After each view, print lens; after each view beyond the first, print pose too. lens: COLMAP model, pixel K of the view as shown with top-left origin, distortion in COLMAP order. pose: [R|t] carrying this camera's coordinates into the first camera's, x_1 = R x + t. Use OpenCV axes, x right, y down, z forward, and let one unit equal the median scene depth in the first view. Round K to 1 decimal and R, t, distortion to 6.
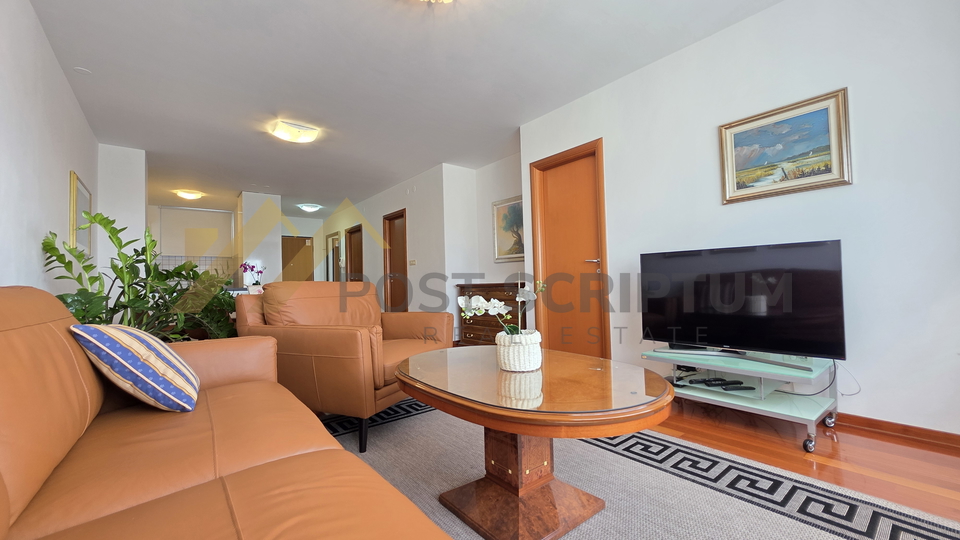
lens RADIAL K [[382.0, 0, 484.1], [0, 382.0, 268.4], [0, 0, 1]] dist [-0.000607, -0.000405]
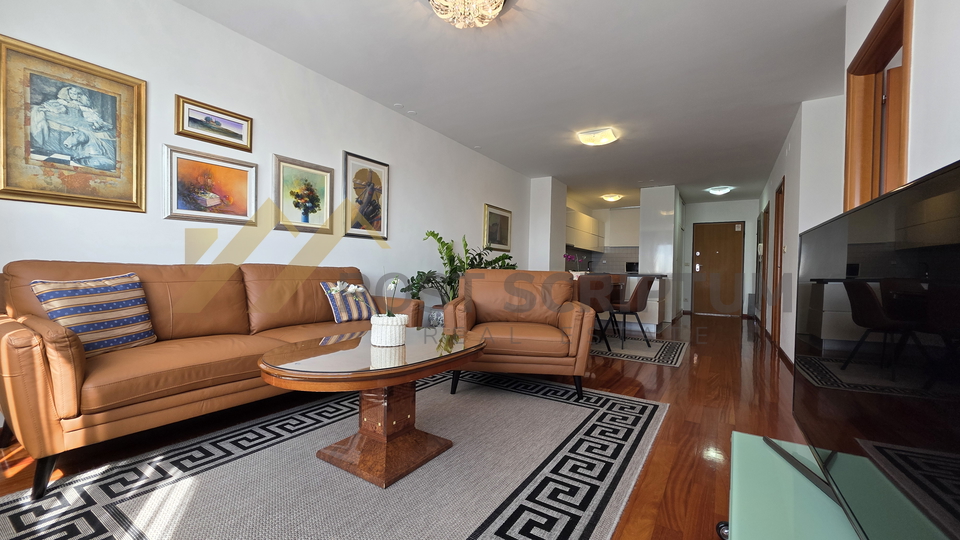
lens RADIAL K [[382.0, 0, 482.3], [0, 382.0, 272.7], [0, 0, 1]] dist [-0.000607, -0.000405]
pose [[0.312105, 0.044299, -0.949014, 0.492291], [0.001954, 0.998880, 0.047269, -0.011453], [0.950046, -0.016608, 0.311669, 0.329159]]
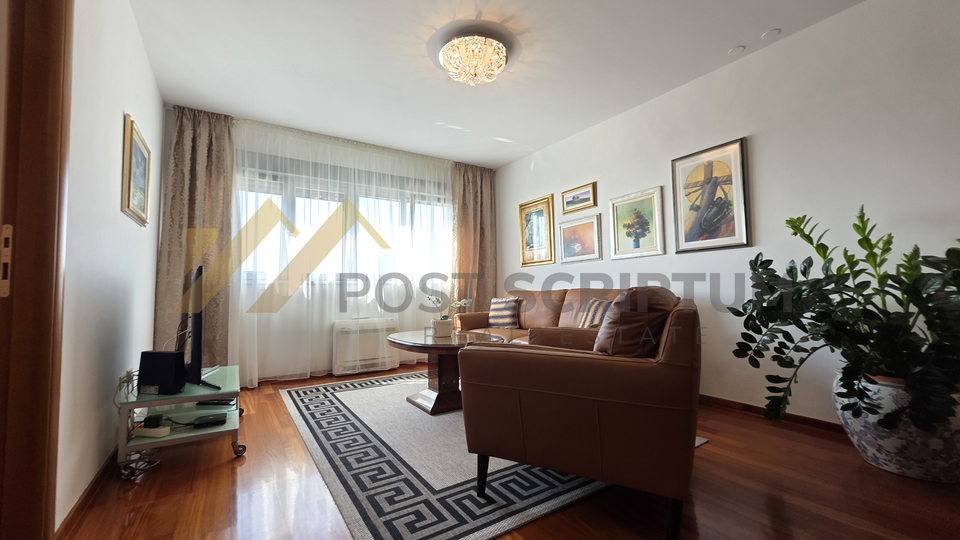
lens RADIAL K [[382.0, 0, 477.6], [0, 382.0, 271.5], [0, 0, 1]] dist [-0.000607, -0.000405]
pose [[-0.993471, 0.047338, 0.103802, -0.123669], [0.037821, 0.995058, -0.091808, 0.038170], [-0.107635, -0.087283, -0.990352, 1.119363]]
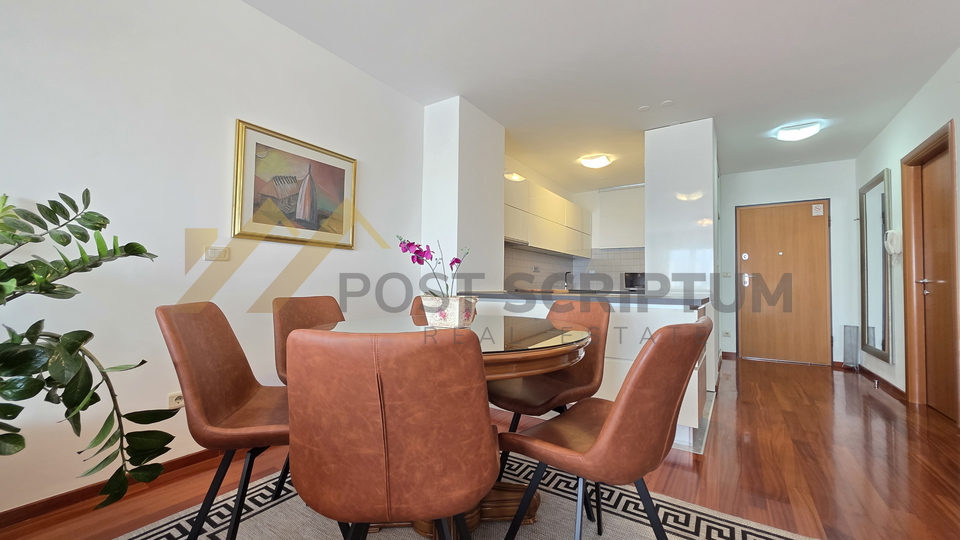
lens RADIAL K [[382.0, 0, 480.4], [0, 382.0, 271.8], [0, 0, 1]] dist [-0.000607, -0.000405]
pose [[0.292464, 0.006088, -0.956257, -0.222486], [0.011942, 0.999878, 0.010018, 0.014127], [0.956202, -0.014350, 0.292356, 0.941530]]
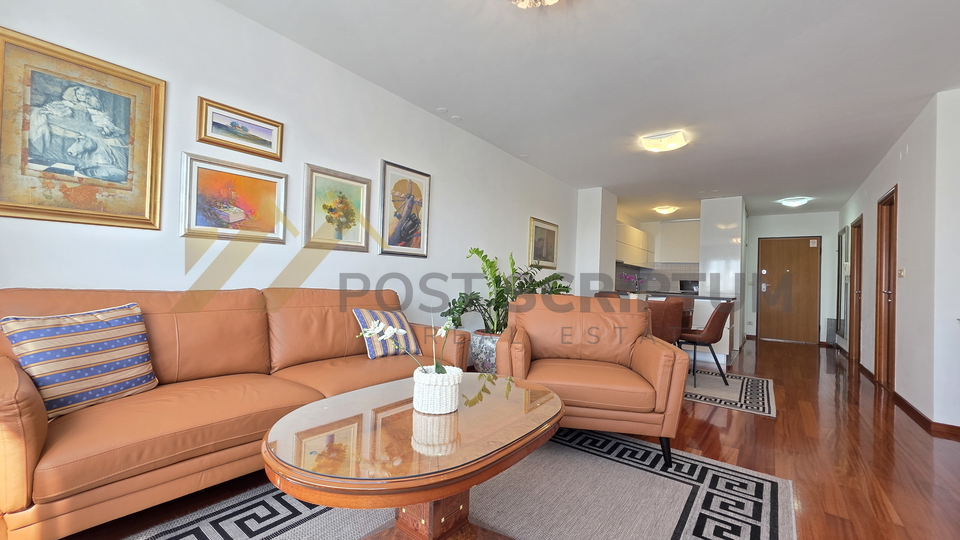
lens RADIAL K [[382.0, 0, 481.8], [0, 382.0, 273.5], [0, 0, 1]] dist [-0.000607, -0.000405]
pose [[0.230258, 0.021474, -0.972893, 0.369254], [-0.008865, 0.999761, 0.019969, -0.032495], [0.973089, 0.004027, 0.230393, 0.324132]]
